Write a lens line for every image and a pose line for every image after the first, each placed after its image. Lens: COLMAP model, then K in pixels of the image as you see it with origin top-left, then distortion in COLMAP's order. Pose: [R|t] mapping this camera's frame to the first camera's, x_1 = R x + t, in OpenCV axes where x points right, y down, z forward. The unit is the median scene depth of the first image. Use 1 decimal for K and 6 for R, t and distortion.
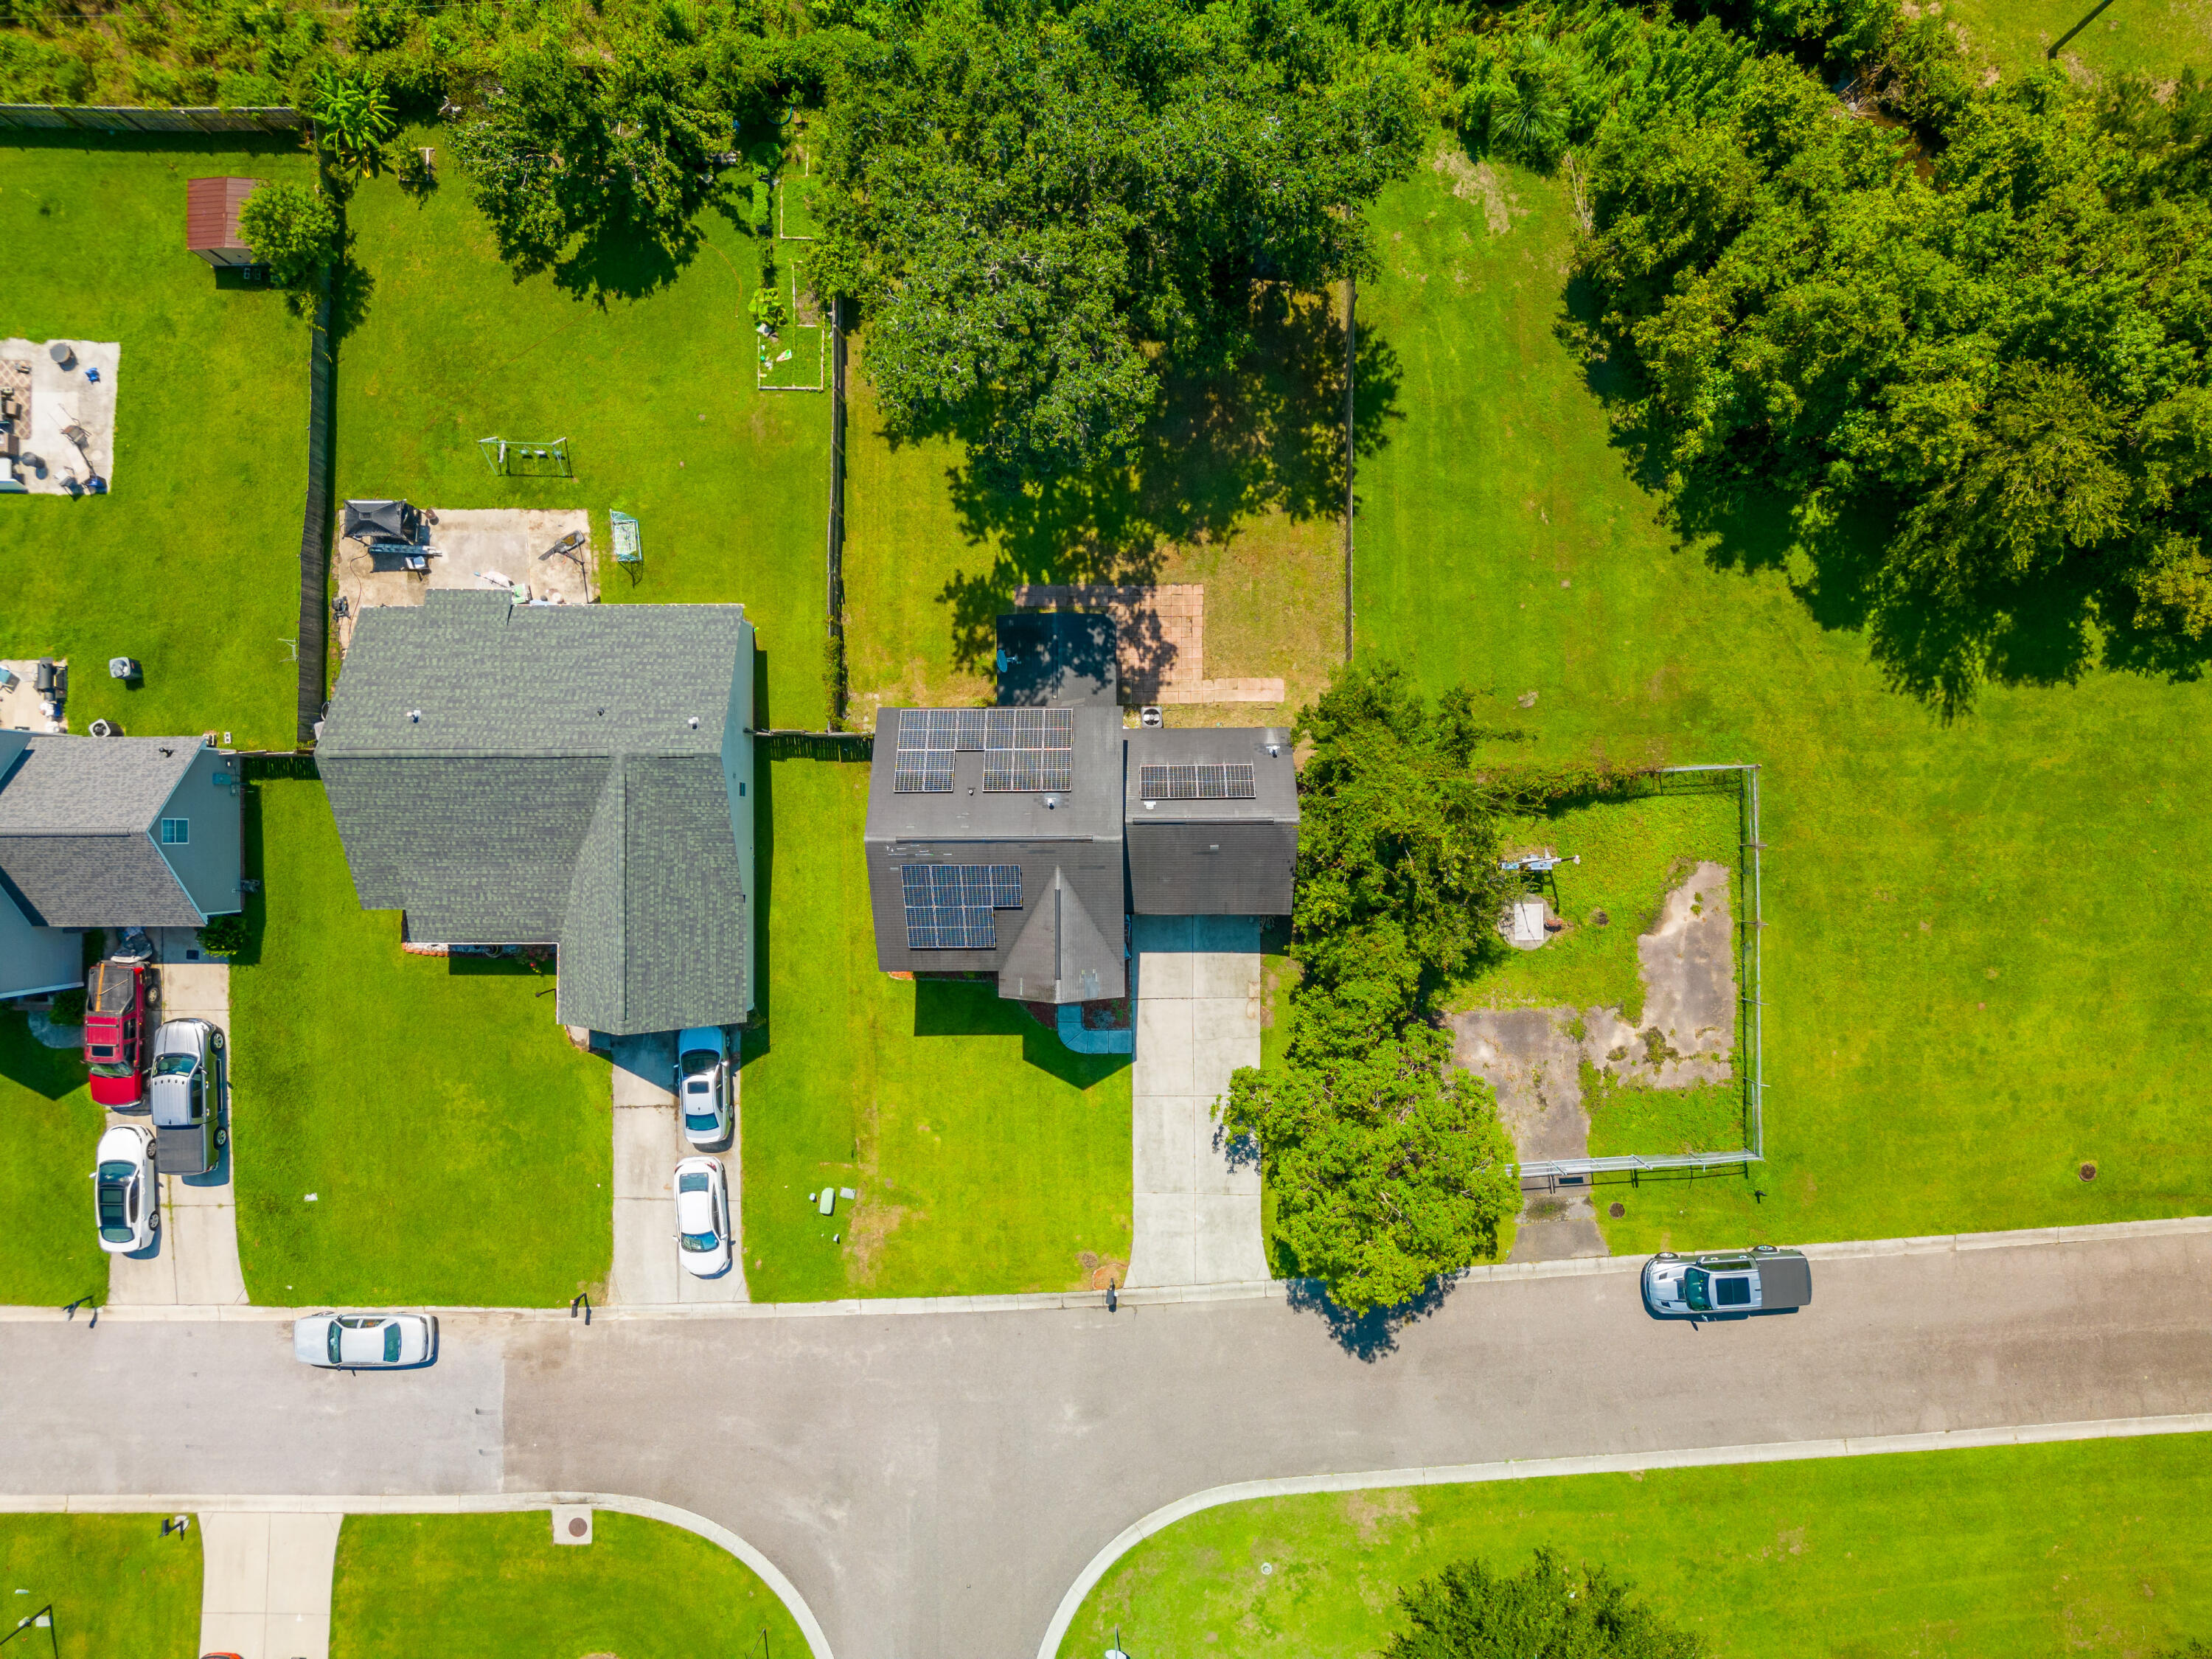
lens RADIAL K [[1568.9, 0, 1106.0], [0, 1568.9, 829.5], [0, 0, 1]] dist [0.080369, -0.094567]
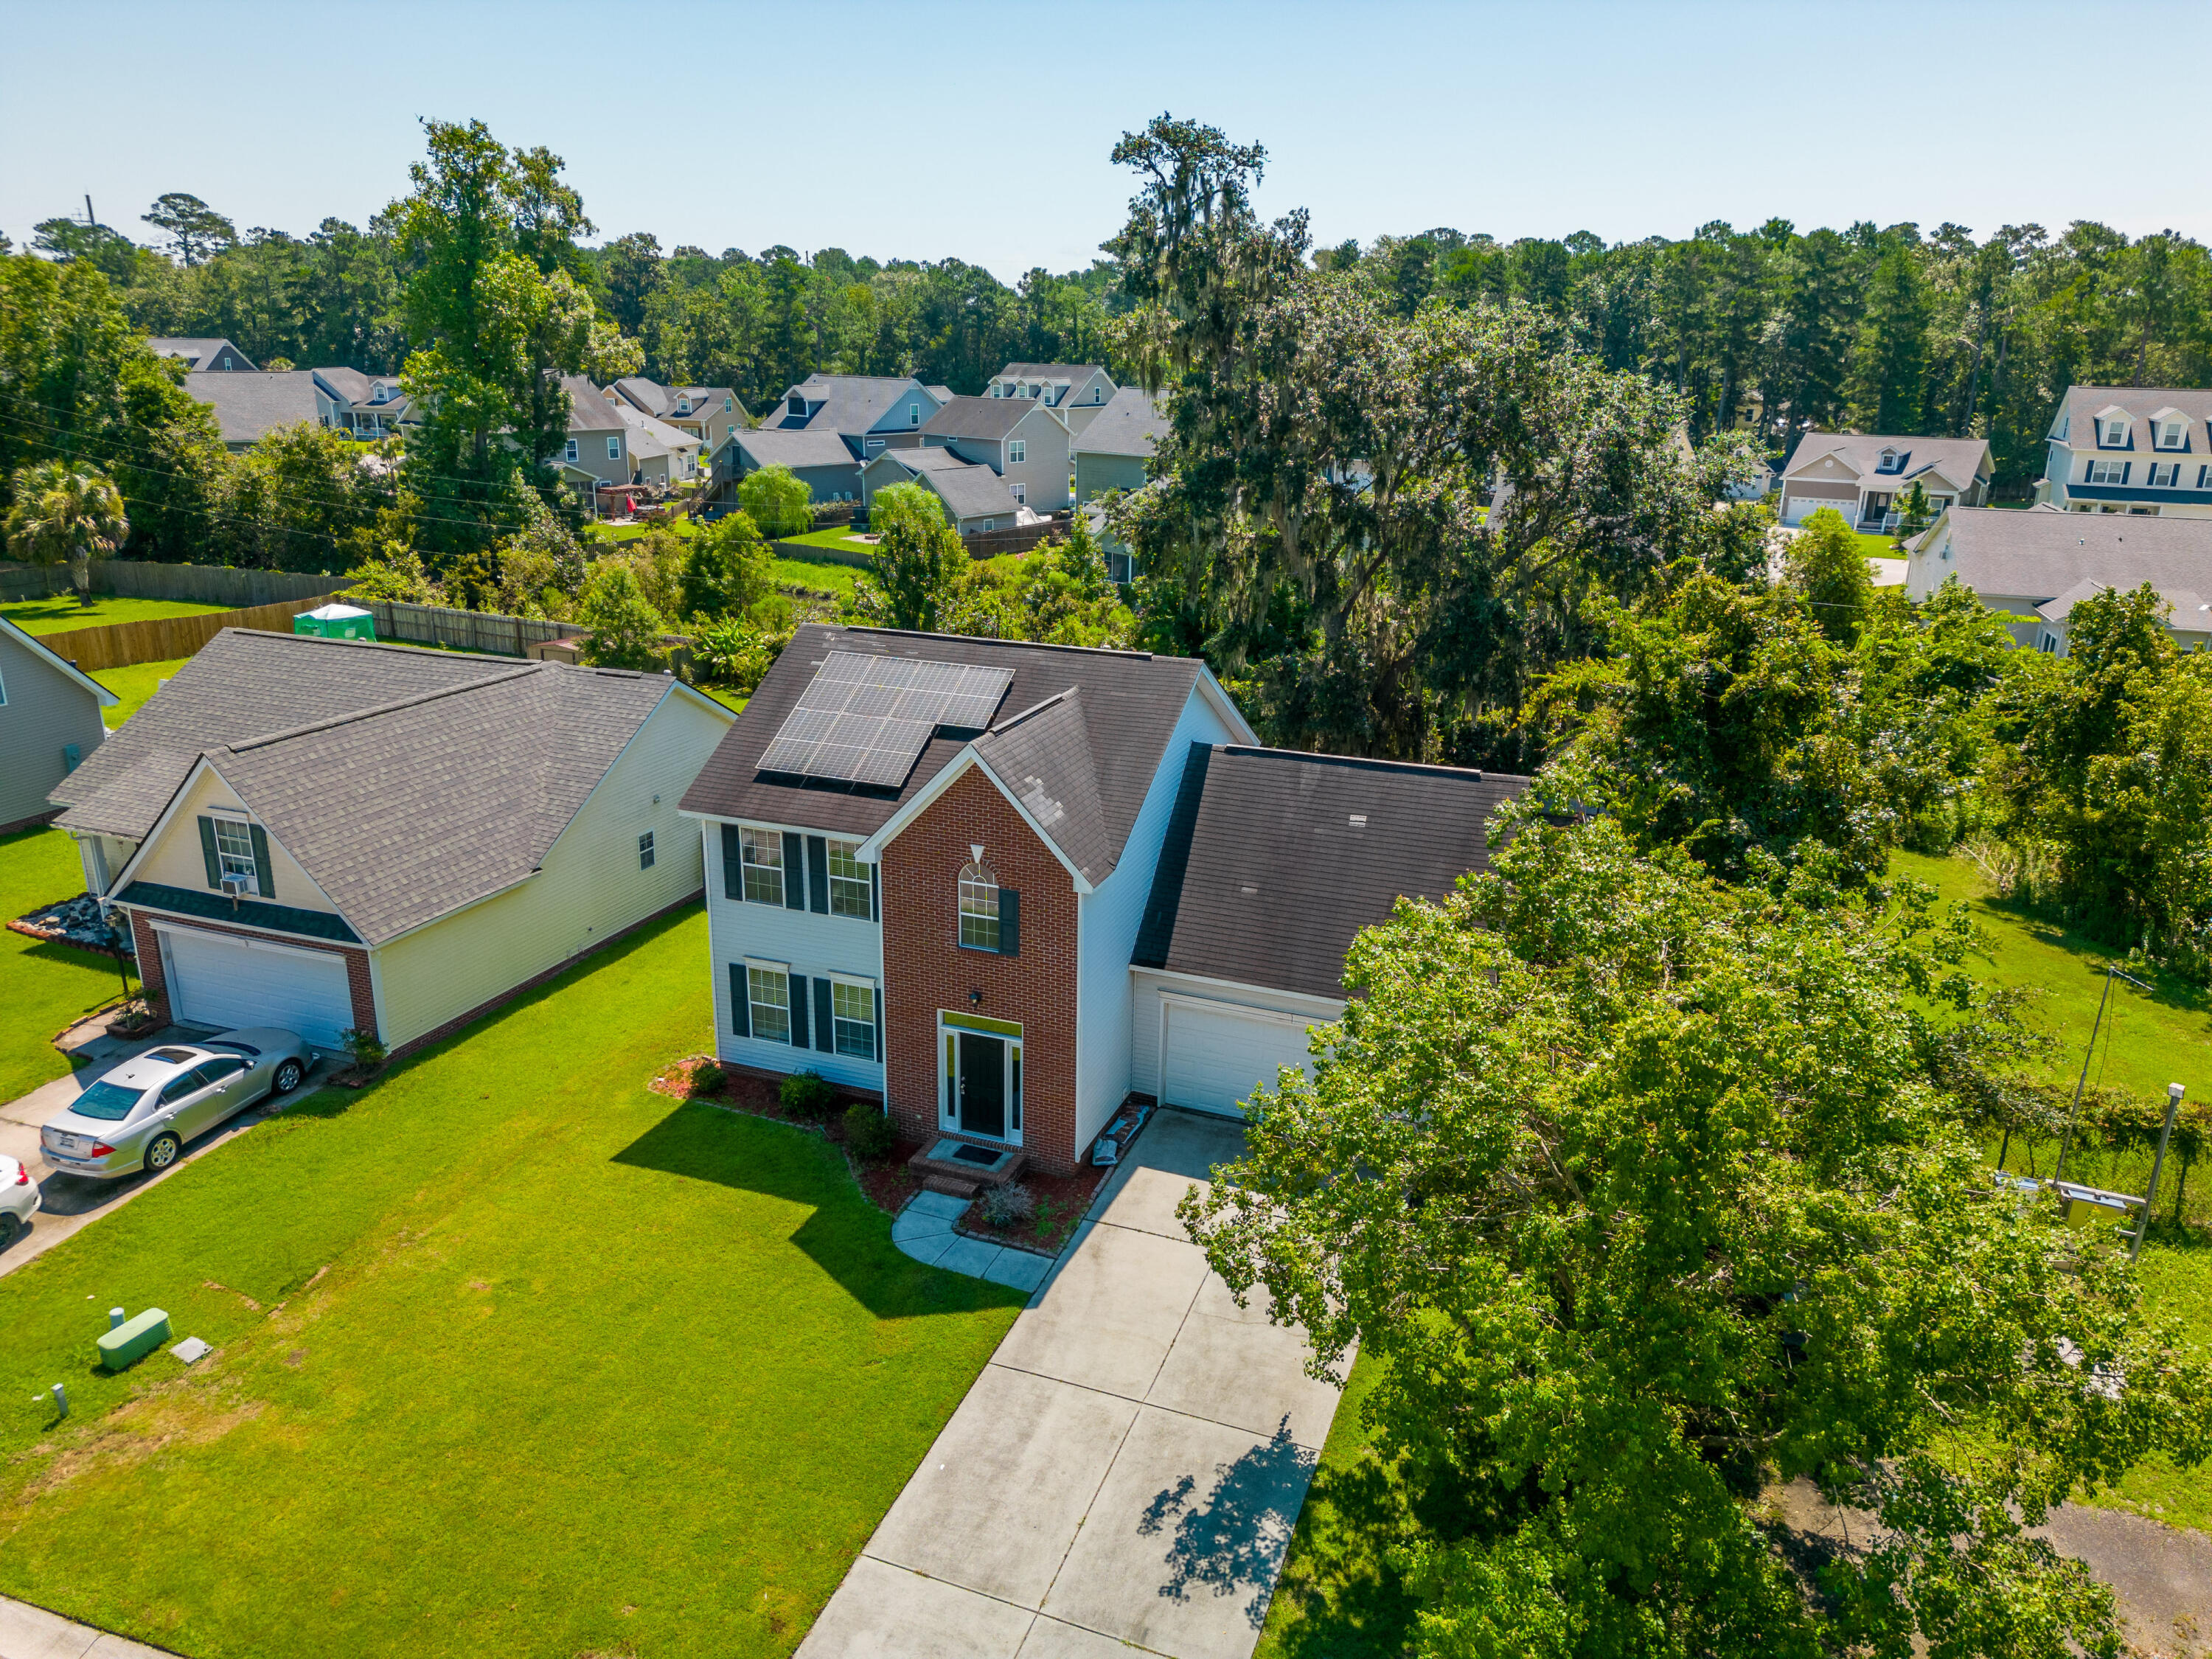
lens RADIAL K [[1545.9, 0, 1106.0], [0, 1545.9, 829.5], [0, 0, 1]] dist [0.082106, -0.086744]
pose [[0.931321, 0.156804, -0.328715, 0.145189], [-0.361621, 0.290948, -0.885765, 0.451787], [-0.043252, 0.943802, 0.327670, 0.755010]]
